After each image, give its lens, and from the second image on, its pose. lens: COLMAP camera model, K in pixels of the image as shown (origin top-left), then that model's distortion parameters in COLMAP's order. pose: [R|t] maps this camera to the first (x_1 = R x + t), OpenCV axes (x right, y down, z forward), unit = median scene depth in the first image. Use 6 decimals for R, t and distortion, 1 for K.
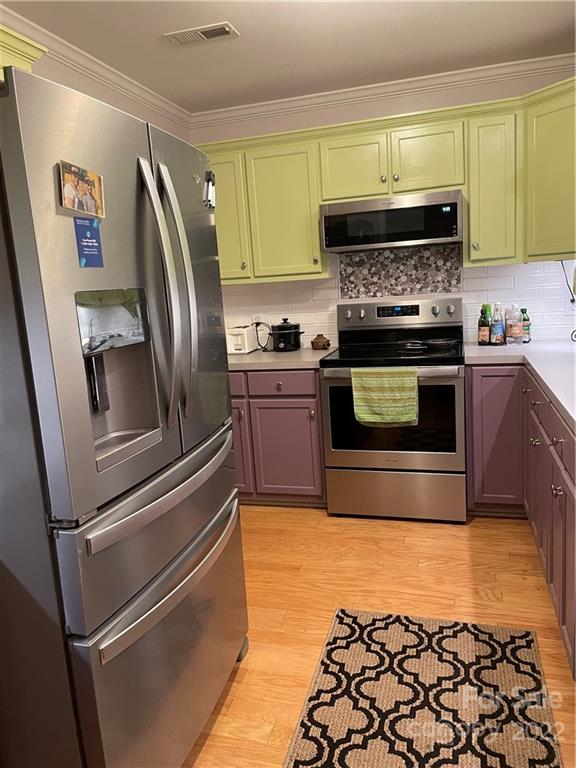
lens RADIAL K [[584.9, 0, 288.0], [0, 584.9, 384.0], [0, 0, 1]] dist [0.089260, -0.130535]
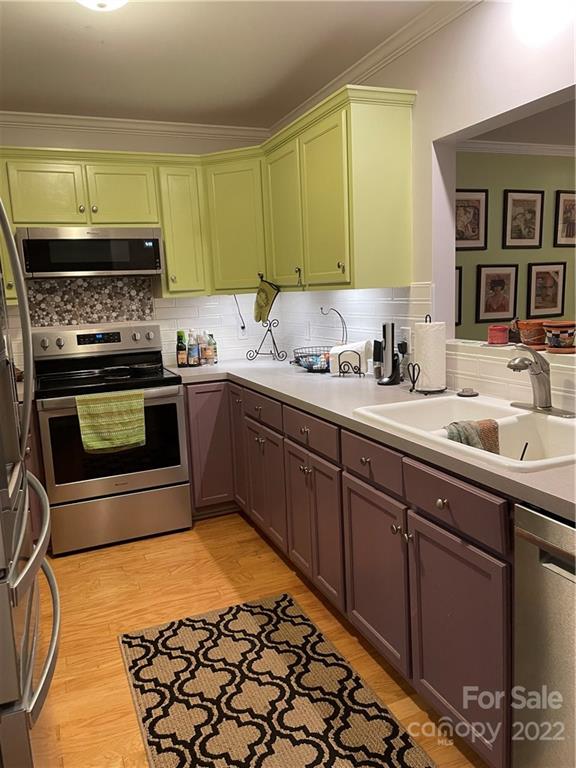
lens RADIAL K [[584.9, 0, 288.0], [0, 584.9, 384.0], [0, 0, 1]] dist [0.089260, -0.130535]
pose [[0.768985, -0.070785, 0.635335, -0.246276], [0.107631, 0.993999, -0.019528, 0.010003], [-0.630140, 0.083399, 0.771989, 0.019990]]
